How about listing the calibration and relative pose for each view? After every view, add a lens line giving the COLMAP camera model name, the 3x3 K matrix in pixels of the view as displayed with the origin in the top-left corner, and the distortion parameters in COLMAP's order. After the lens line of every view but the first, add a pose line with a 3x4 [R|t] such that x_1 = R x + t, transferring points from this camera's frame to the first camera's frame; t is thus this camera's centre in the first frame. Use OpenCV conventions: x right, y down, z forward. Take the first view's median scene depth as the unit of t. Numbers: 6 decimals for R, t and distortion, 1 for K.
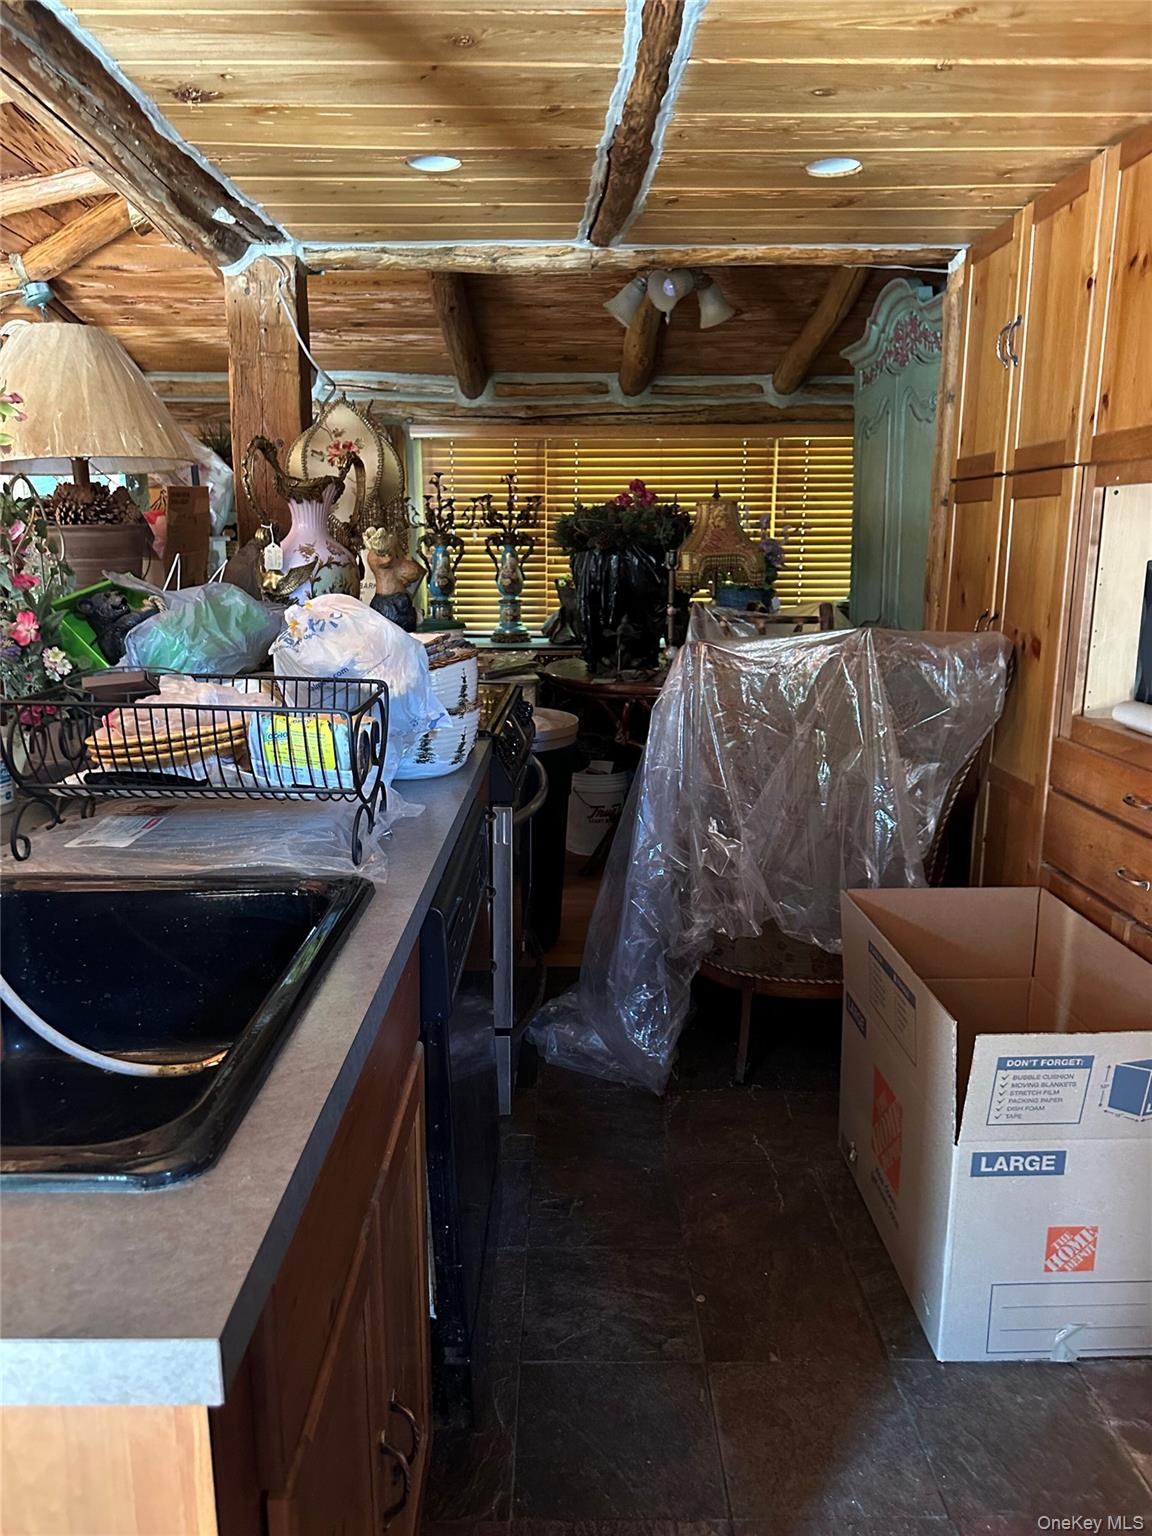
lens RADIAL K [[1045.3, 0, 576.0], [0, 1045.3, 768.0], [0, 0, 1]] dist [0.153832, -0.285303]
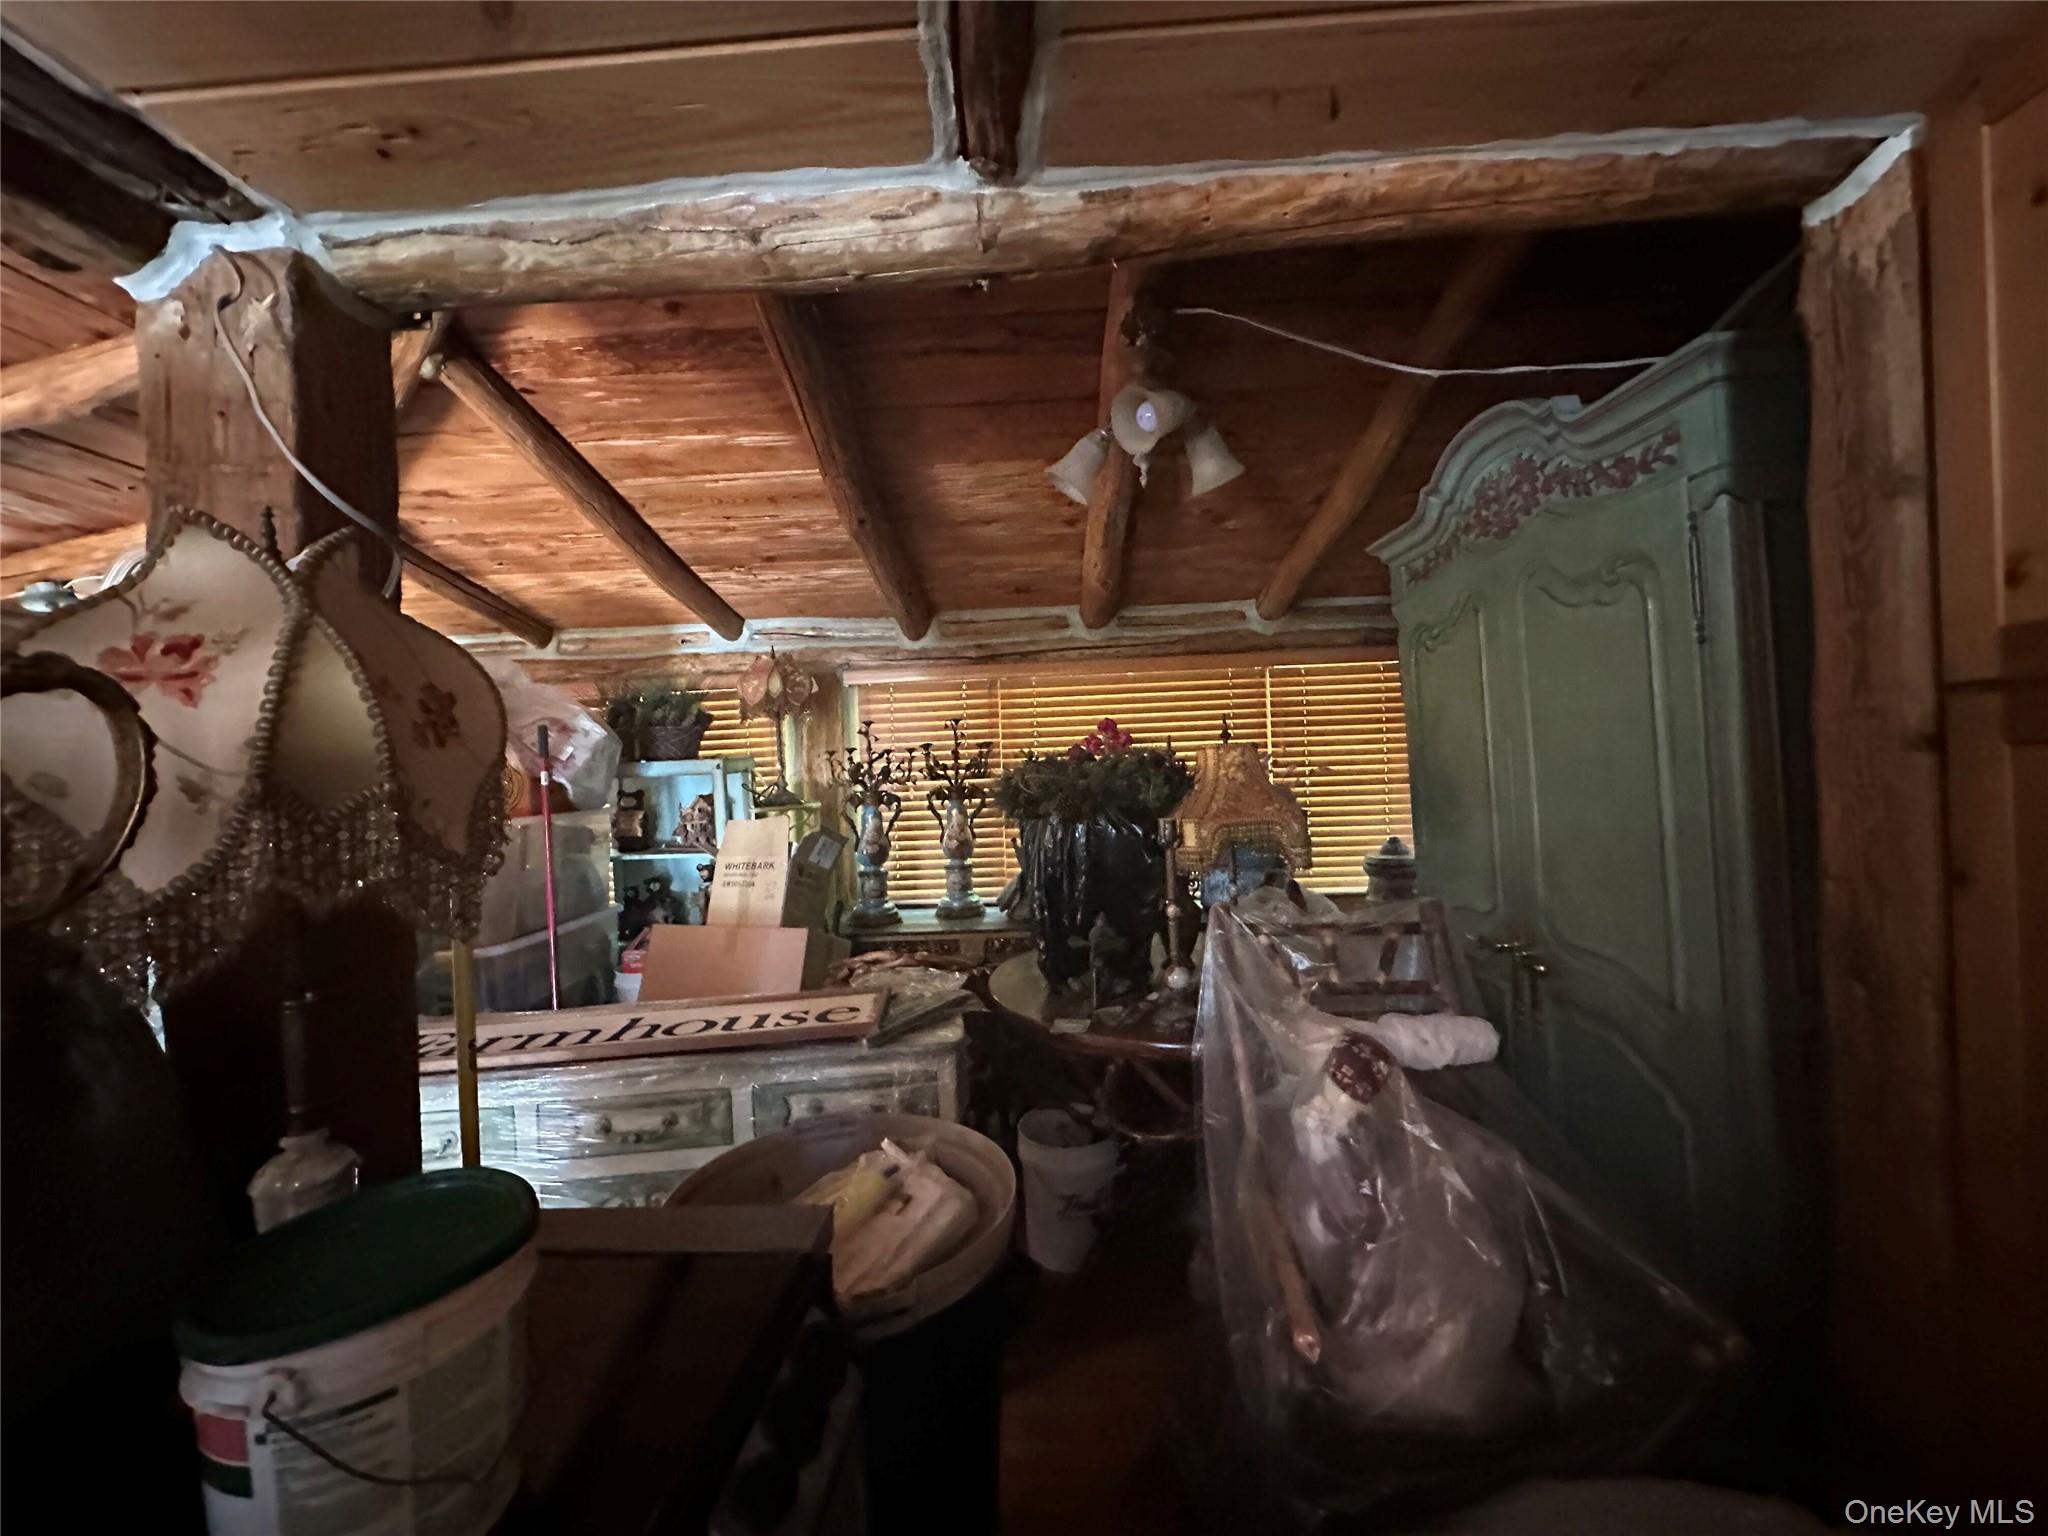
lens RADIAL K [[805.3, 0, 1024.0], [0, 805.3, 768.0], [0, 0, 1]] dist [-0.007854, -0.000042]
pose [[0.998282, -0.037736, -0.044818, 0.020903], [0.027460, 0.977091, -0.211042, -0.108678], [0.051755, 0.209448, 0.976449, 0.406534]]
